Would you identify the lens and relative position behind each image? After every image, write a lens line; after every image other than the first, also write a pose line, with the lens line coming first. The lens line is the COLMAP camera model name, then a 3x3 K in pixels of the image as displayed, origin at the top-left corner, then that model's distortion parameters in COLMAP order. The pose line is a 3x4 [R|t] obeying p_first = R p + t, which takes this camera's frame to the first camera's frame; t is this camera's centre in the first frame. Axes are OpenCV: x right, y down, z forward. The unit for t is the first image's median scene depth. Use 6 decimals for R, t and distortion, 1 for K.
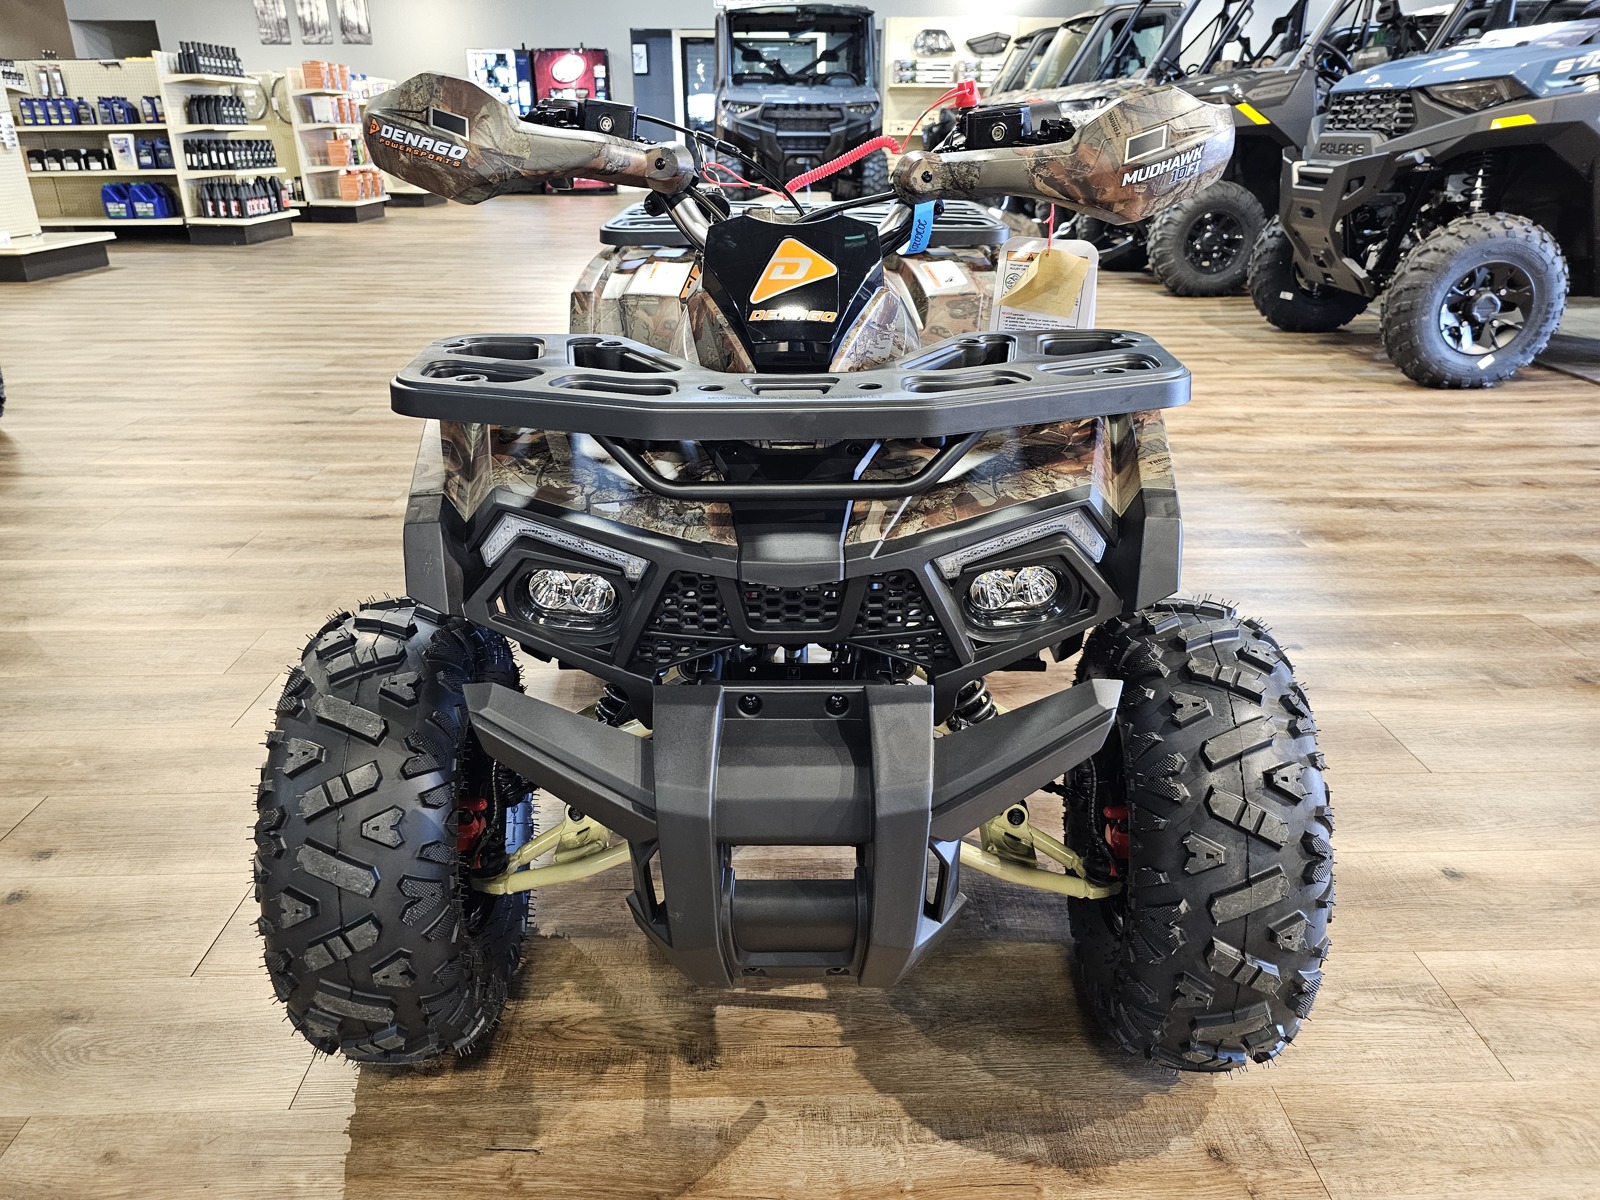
lens RADIAL K [[1072.8, 0, 800.0], [0, 1072.8, 600.0], [0, 0, 1]] dist [0.045013, -0.038731]
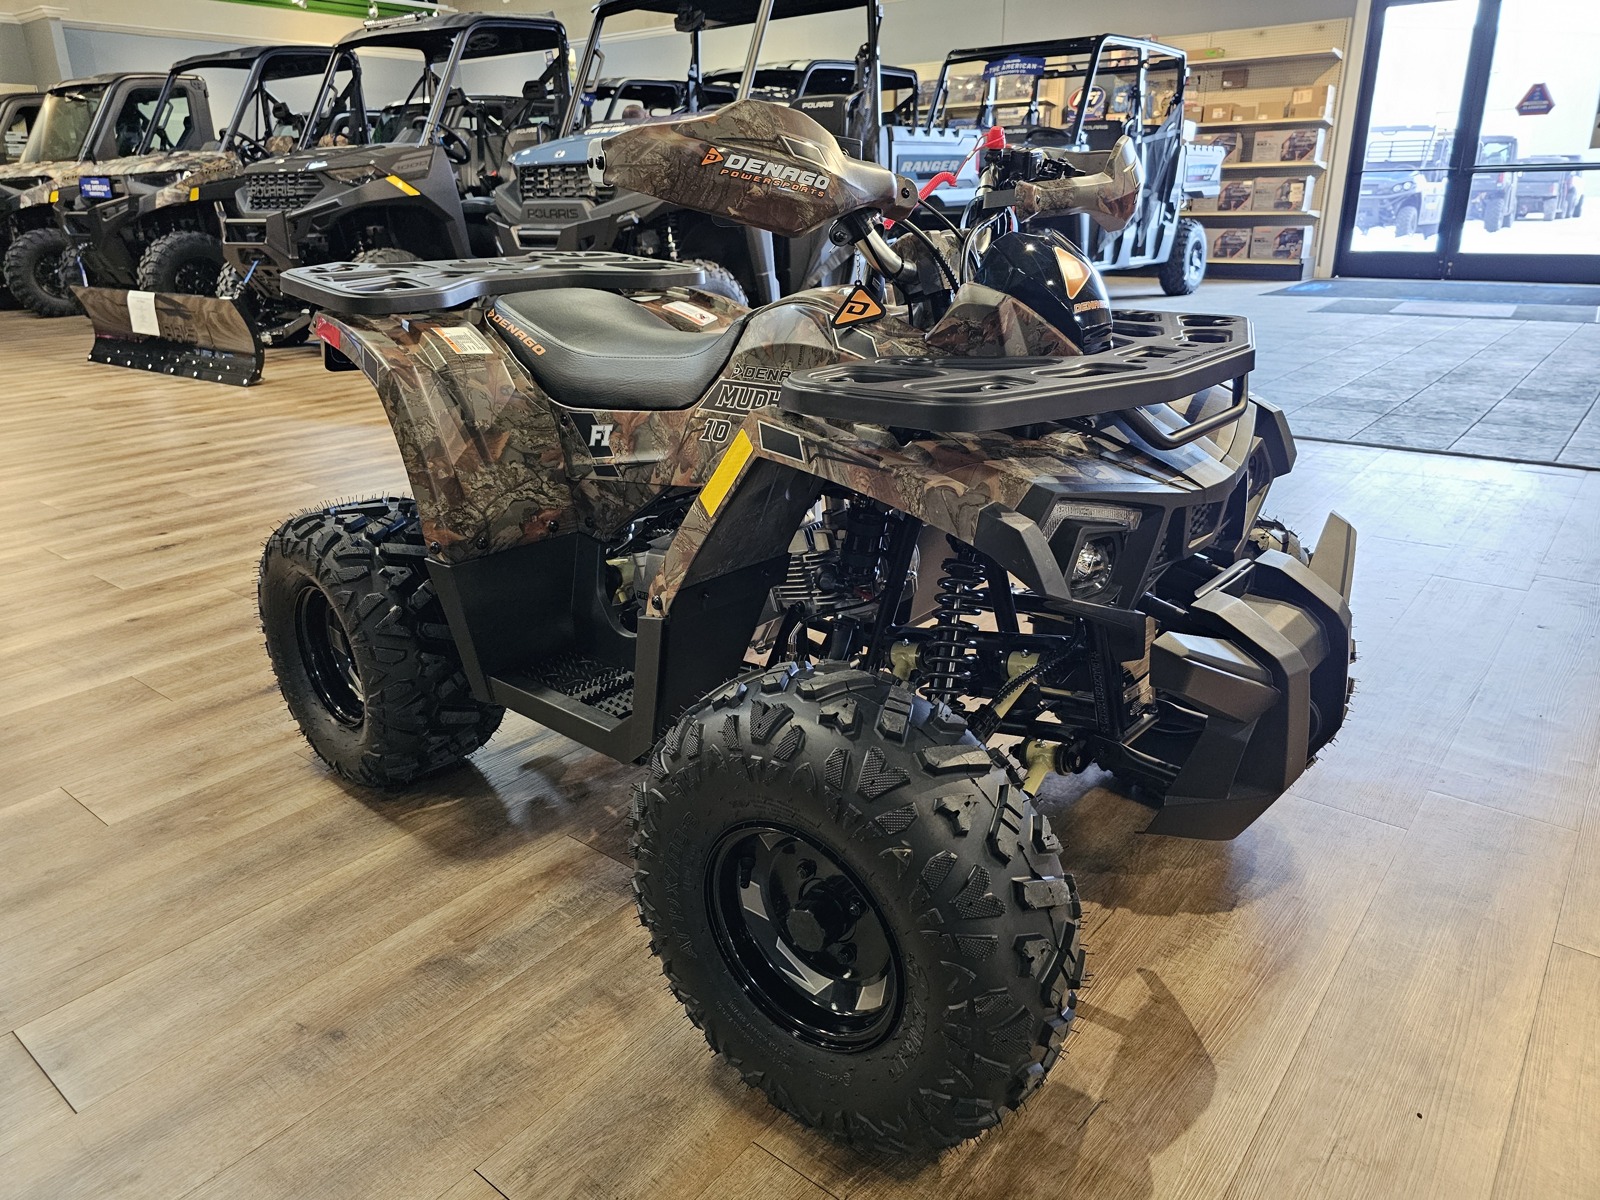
lens RADIAL K [[1072.8, 0, 800.0], [0, 1072.8, 600.0], [0, 0, 1]] dist [0.045013, -0.038731]
pose [[0.647809, -0.275060, 0.710412, -0.284541], [0.319142, 0.944752, 0.074774, -0.034732], [-0.691731, 0.178283, 0.699803, 0.101548]]
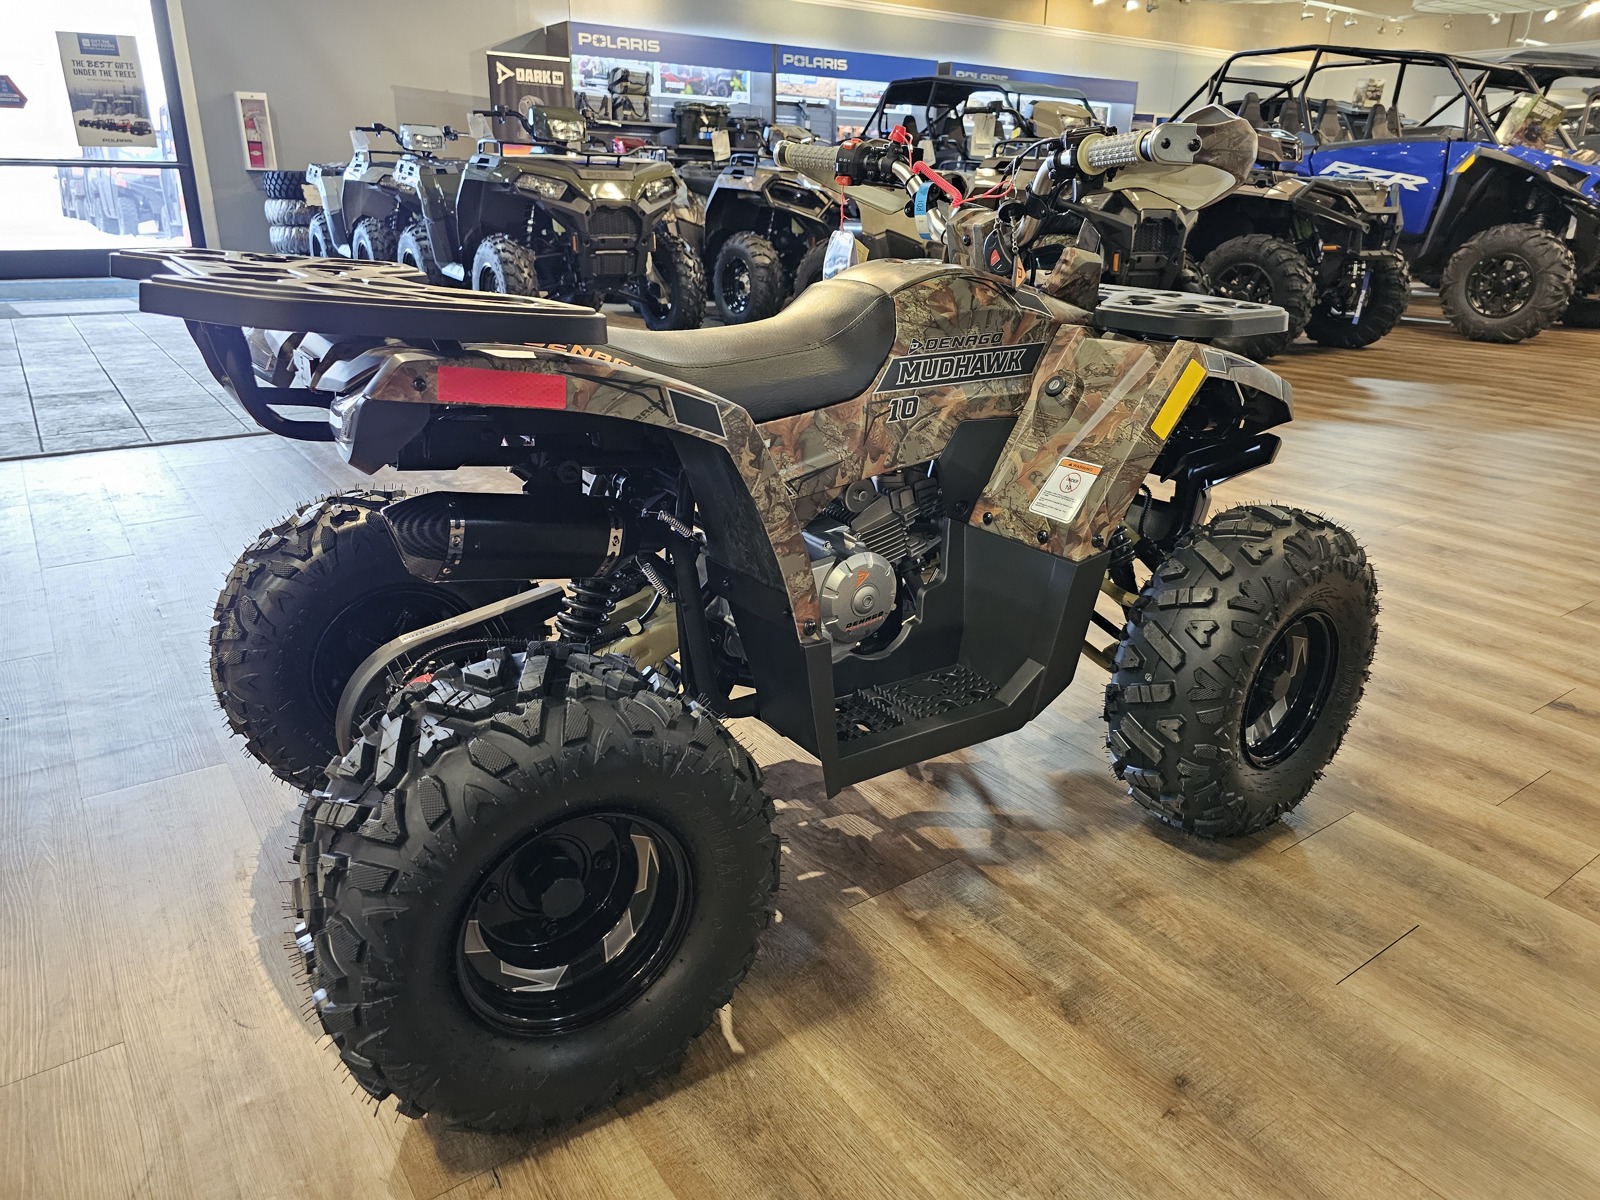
lens RADIAL K [[1068.4, 0, 799.6], [0, 1068.4, 613.1], [0, 0, 1]] dist [0.041476, -0.034814]
pose [[-0.572289, -0.303263, 0.761916, -0.305539], [0.316253, 0.775618, 0.546261, -0.212593], [-0.756617, 0.553577, -0.347970, 0.523167]]
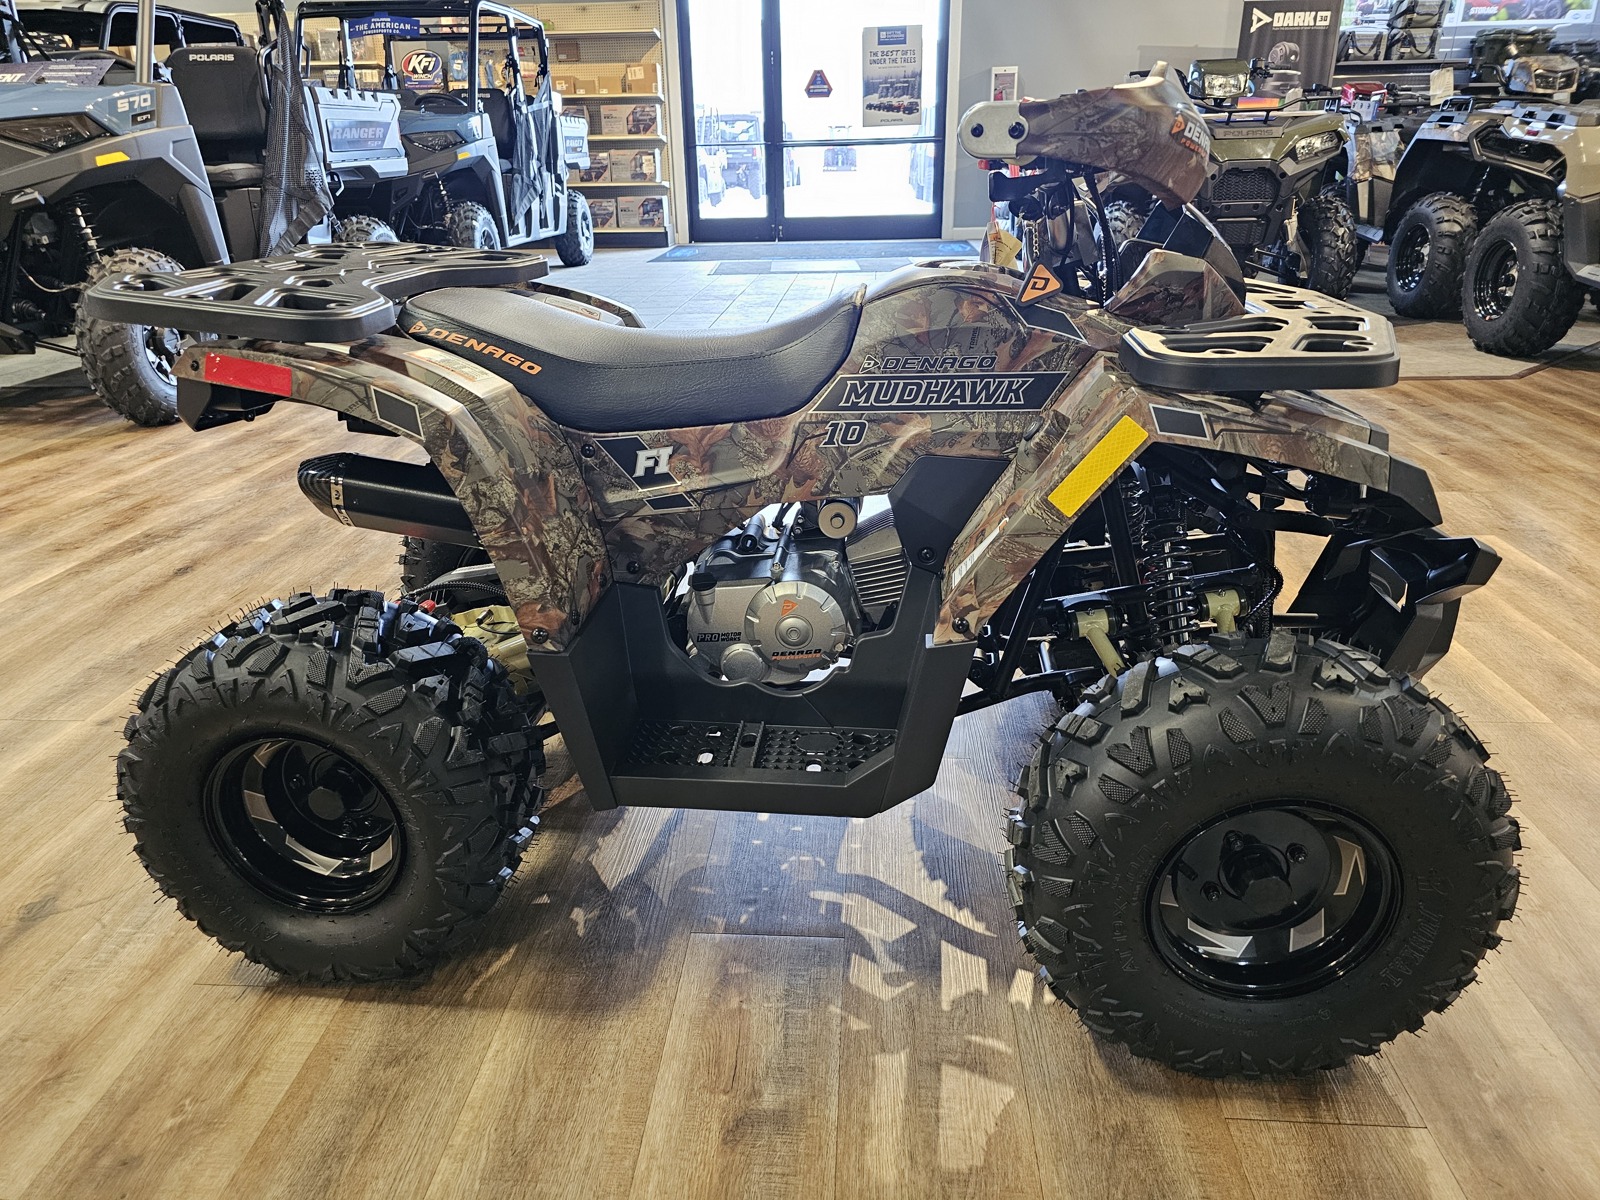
lens RADIAL K [[1068.4, 0, 799.6], [0, 1068.4, 613.1], [0, 0, 1]] dist [0.041476, -0.034814]
pose [[0.095780, -0.391922, 0.914999, -0.345191], [0.417453, 0.850298, 0.320510, -0.126960], [-0.903637, 0.351271, 0.245050, 0.301068]]
